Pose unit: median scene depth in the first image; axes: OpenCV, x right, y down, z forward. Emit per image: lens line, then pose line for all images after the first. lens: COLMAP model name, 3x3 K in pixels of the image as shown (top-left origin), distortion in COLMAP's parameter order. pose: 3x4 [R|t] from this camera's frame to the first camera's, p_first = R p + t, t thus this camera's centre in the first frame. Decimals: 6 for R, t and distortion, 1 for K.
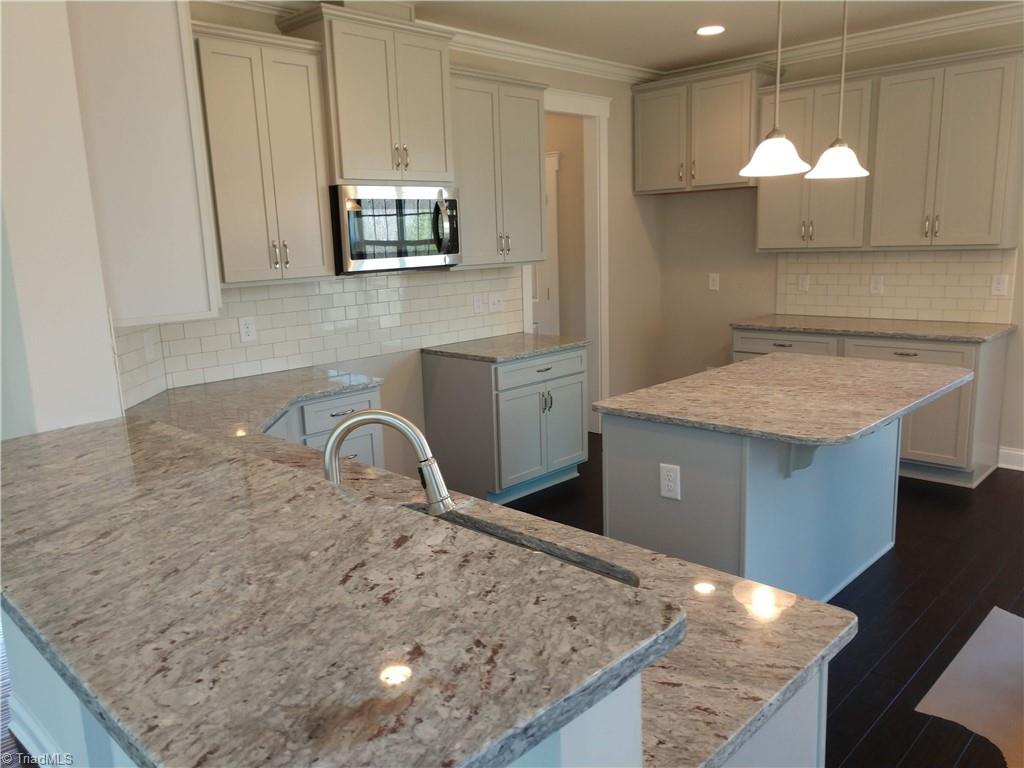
lens RADIAL K [[795.3, 0, 511.2], [0, 795.3, 385.4], [0, 0, 1]] dist [0.022497, 0.006863]
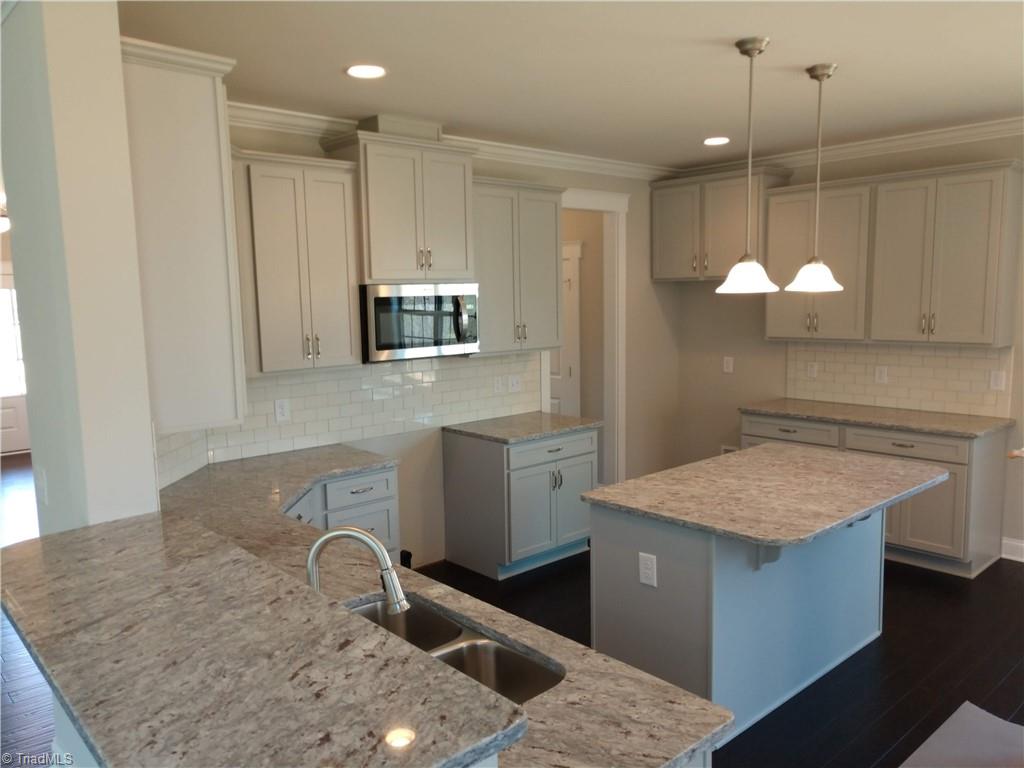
lens RADIAL K [[795.3, 0, 511.8], [0, 795.3, 383.9], [0, 0, 1]] dist [0.022497, 0.006863]
pose [[0.997739, 0.023745, -0.062870, 0.065312], [-0.027913, 0.997411, -0.066268, -0.048049], [0.061134, 0.067873, 0.995819, -0.101031]]
